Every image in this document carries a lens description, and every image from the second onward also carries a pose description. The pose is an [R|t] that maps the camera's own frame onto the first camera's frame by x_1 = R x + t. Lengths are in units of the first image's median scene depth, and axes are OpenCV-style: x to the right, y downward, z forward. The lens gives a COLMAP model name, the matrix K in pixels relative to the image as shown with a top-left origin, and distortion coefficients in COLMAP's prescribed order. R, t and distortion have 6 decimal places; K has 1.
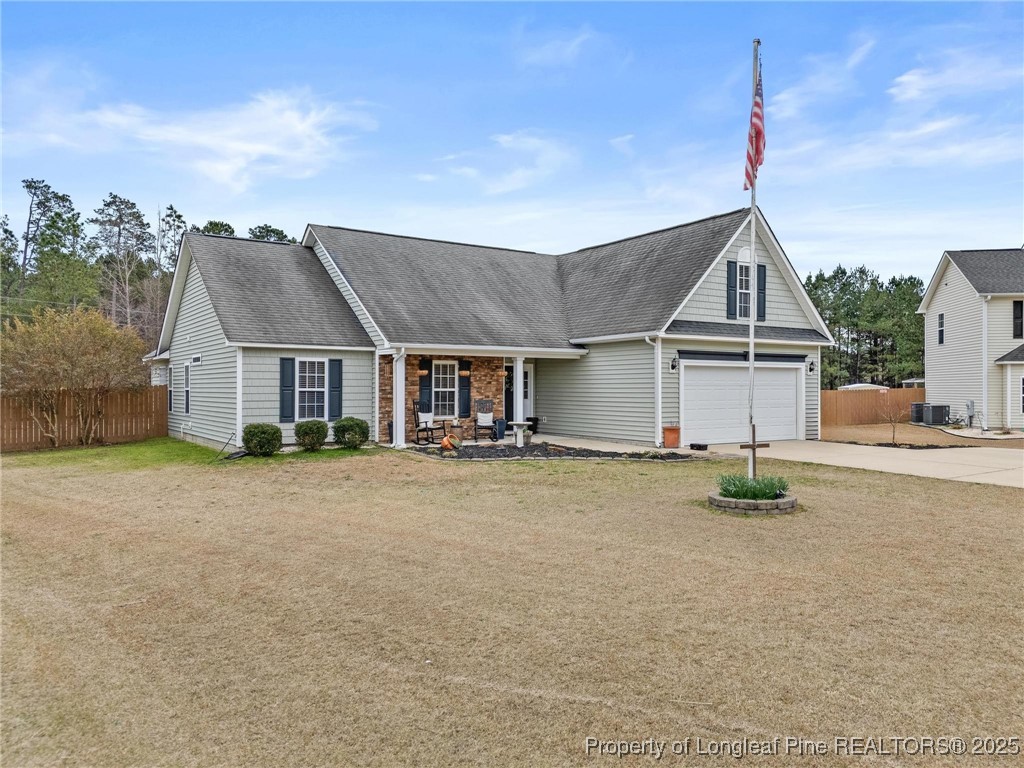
lens RADIAL K [[761.3, 0, 513.9], [0, 761.3, 387.9], [0, 0, 1]] dist [0.059862, -0.011255]
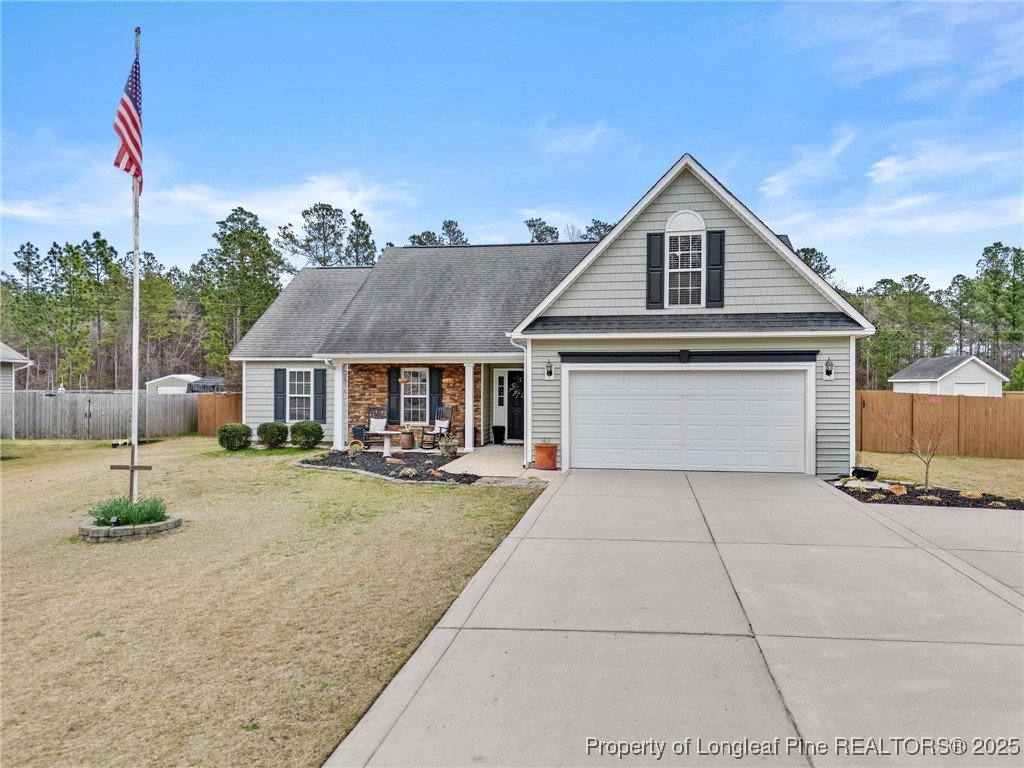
lens RADIAL K [[761.3, 0, 510.4], [0, 761.3, 379.8], [0, 0, 1]] dist [0.059862, -0.011255]
pose [[0.724374, -0.003535, -0.689398, 0.742867], [-0.001399, 0.999977, -0.006597, -0.014107], [0.689406, 0.005743, 0.724353, 0.363706]]
